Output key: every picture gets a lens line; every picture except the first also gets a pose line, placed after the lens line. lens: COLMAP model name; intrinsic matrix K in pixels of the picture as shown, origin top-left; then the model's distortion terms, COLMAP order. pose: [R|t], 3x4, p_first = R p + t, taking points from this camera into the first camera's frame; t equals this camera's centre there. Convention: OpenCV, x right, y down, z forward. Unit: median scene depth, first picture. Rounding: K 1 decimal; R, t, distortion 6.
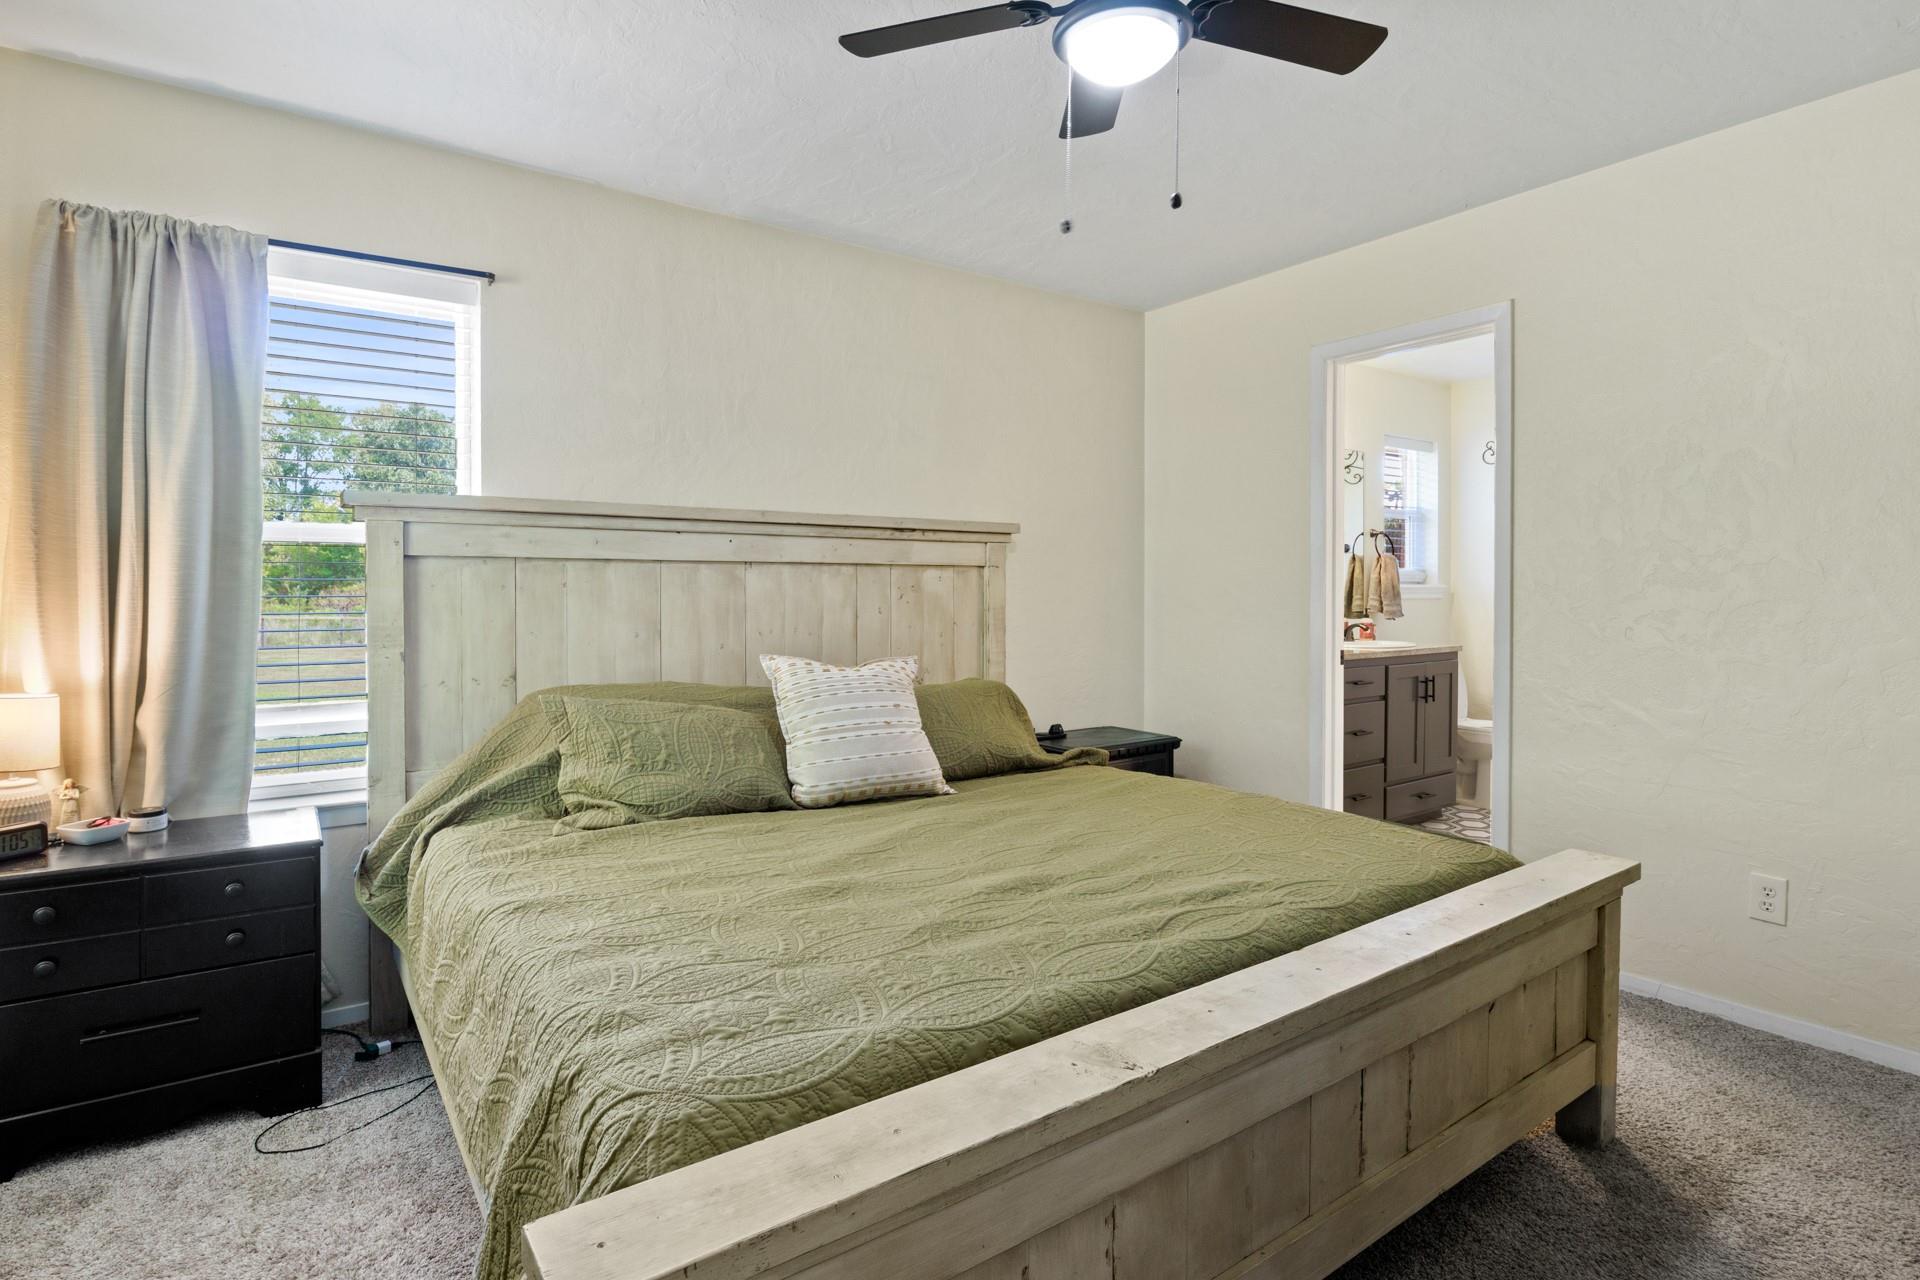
lens RADIAL K [[978.7, 0, 947.9], [0, 978.7, 595.2], [0, 0, 1]] dist [-0.007136, -0.000335]
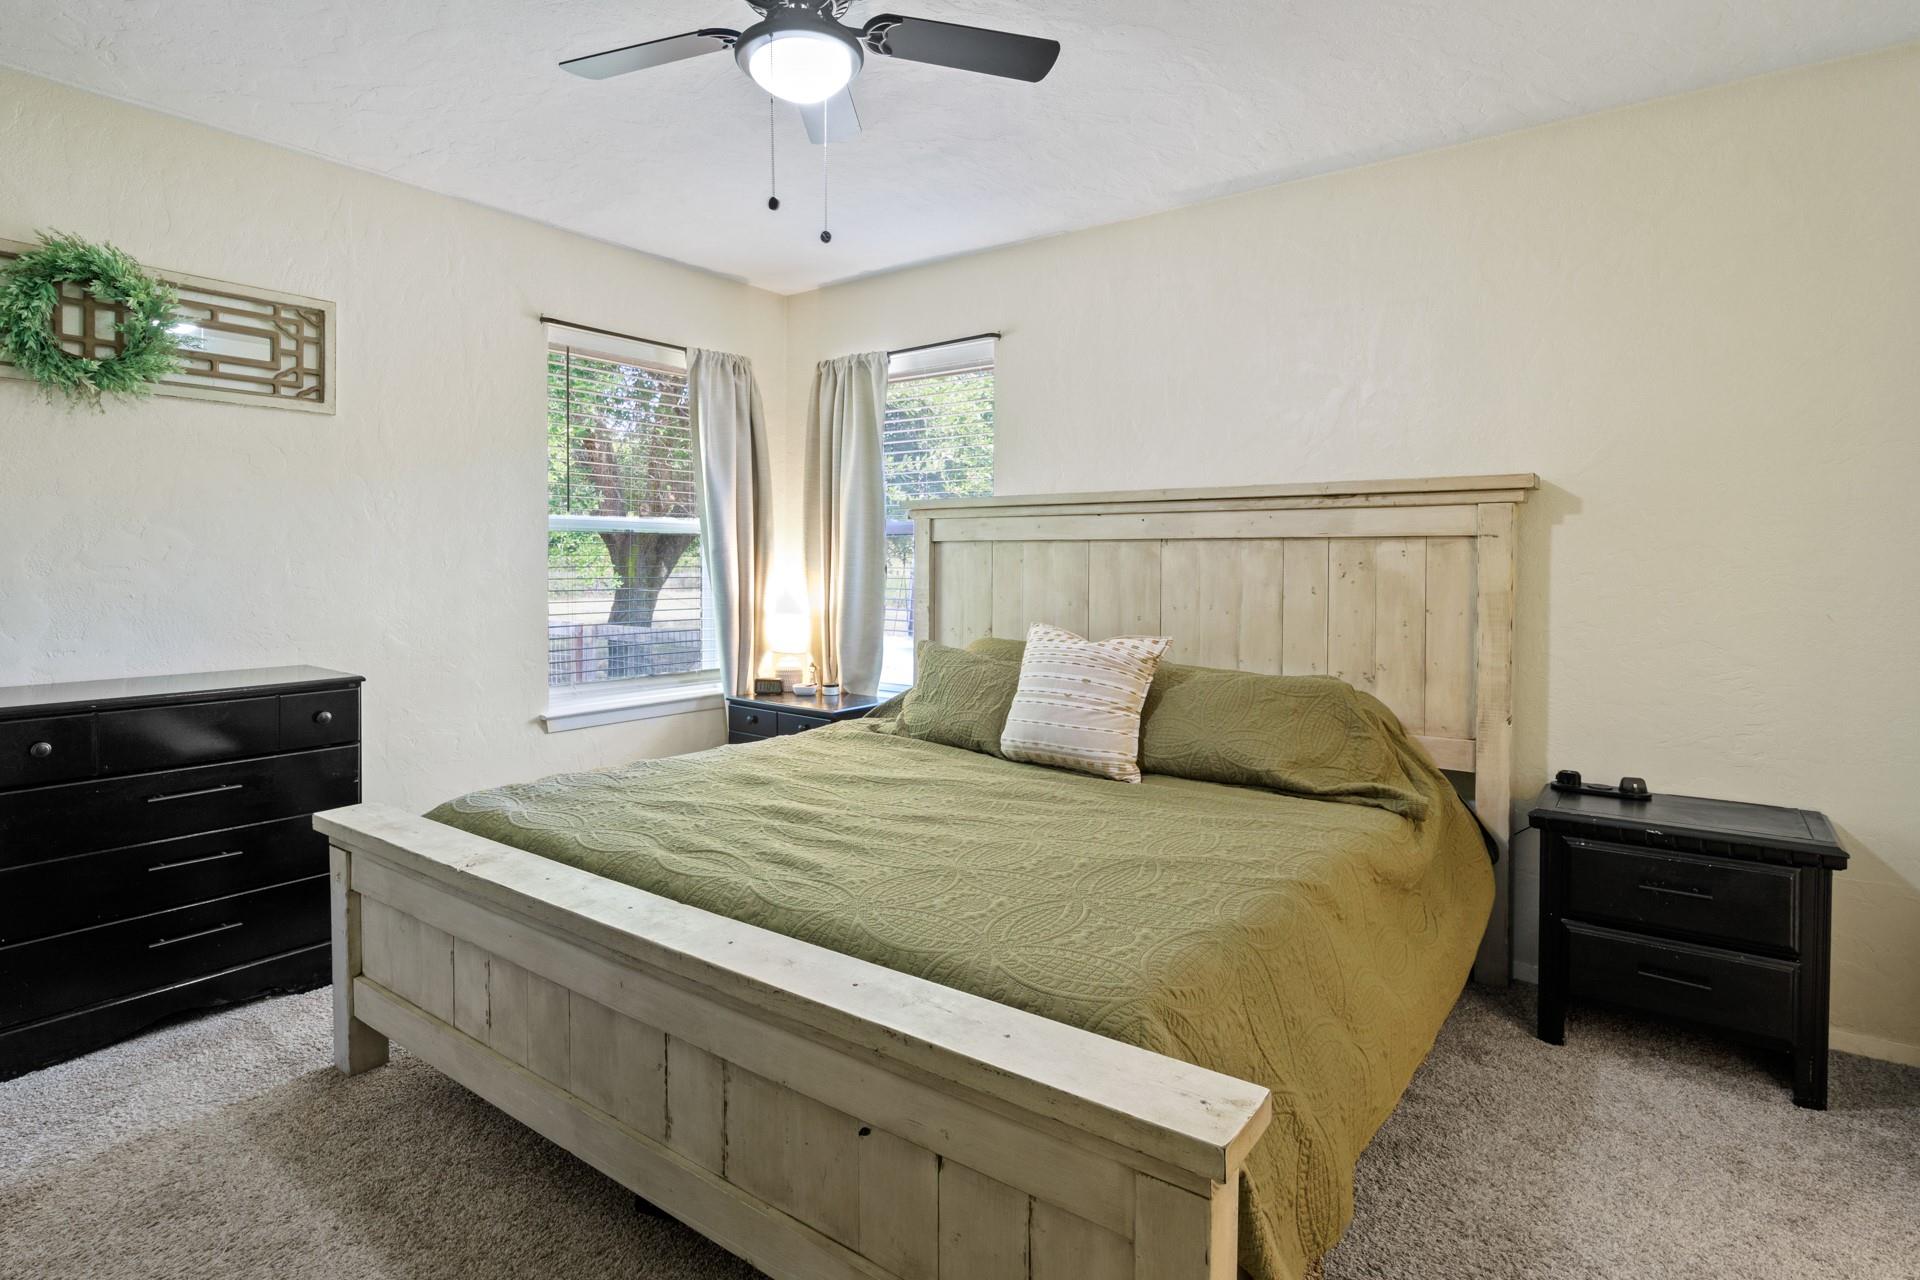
lens RADIAL K [[978.7, 0, 952.4], [0, 978.7, 560.1], [0, 0, 1]] dist [-0.007136, -0.000335]
pose [[0.308491, -0.000543, -0.951227, 0.736984], [-0.010184, 0.999941, -0.003874, -0.005322], [0.951173, 0.010882, 0.308467, 0.476286]]
